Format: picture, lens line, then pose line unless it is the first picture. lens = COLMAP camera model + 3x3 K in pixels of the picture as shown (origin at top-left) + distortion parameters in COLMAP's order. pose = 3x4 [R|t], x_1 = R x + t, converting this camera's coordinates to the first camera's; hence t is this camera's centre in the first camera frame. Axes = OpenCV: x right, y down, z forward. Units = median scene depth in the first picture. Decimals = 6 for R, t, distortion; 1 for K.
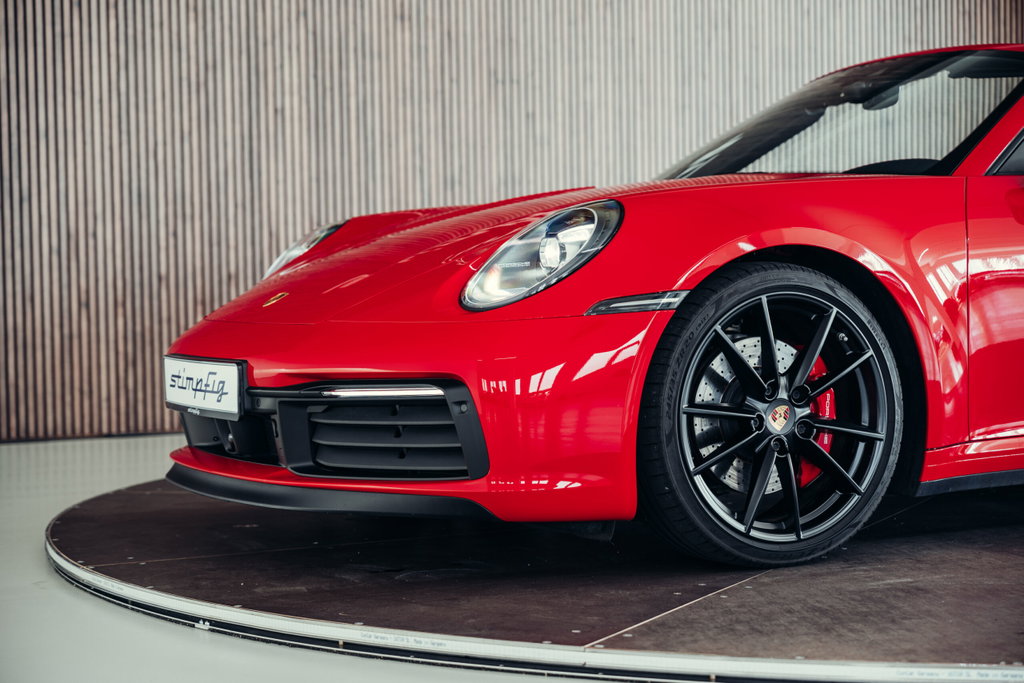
lens RADIAL K [[1990.2, 0, 512.8], [0, 1990.2, 345.7], [0, 0, 1]] dist [0.075600, 0.000000]
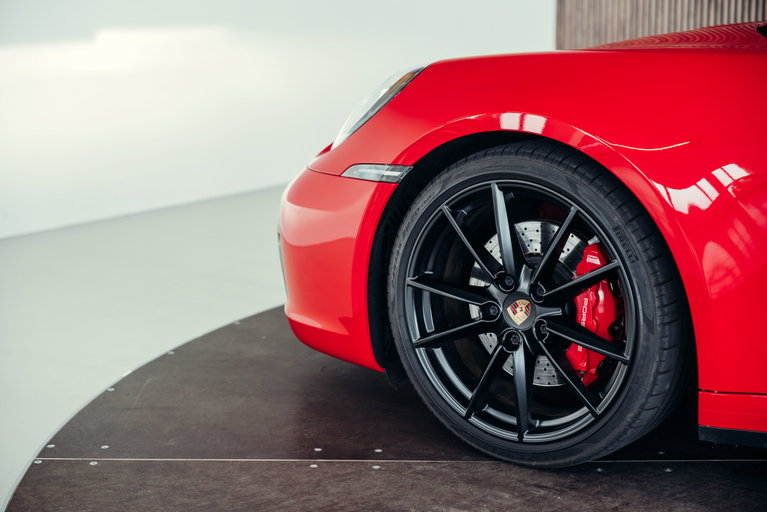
lens RADIAL K [[1485.5, 0, 380.0], [0, 1485.5, 261.8], [0, 0, 1]] dist [0.070711, 0.000000]
pose [[0.427316, 0.209511, -0.879492, 0.715683], [-0.034724, 0.975865, 0.215598, -0.135260], [0.903435, -0.061589, 0.424278, 0.643989]]
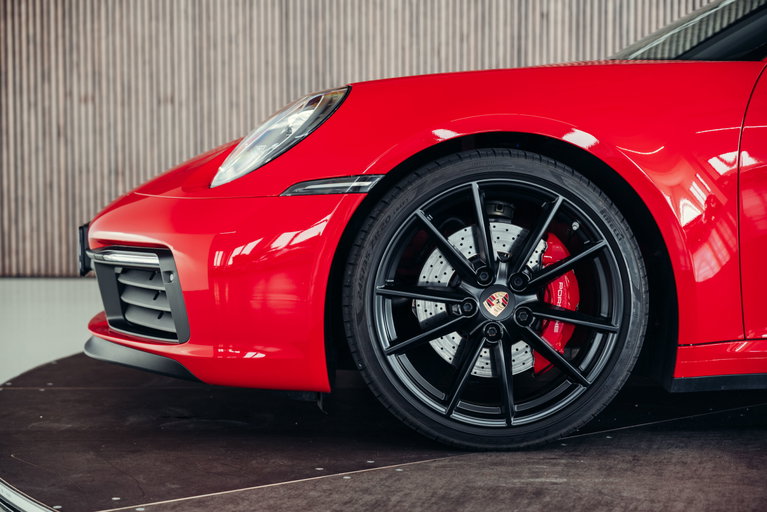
lens RADIAL K [[1485.5, 0, 386.8], [0, 1485.5, 248.6], [0, 0, 1]] dist [0.070711, 0.000000]
pose [[0.897846, 0.047226, -0.437770, 0.410746], [-0.033050, 0.998655, 0.039949, -0.019771], [0.439067, -0.021399, 0.898199, 0.301299]]
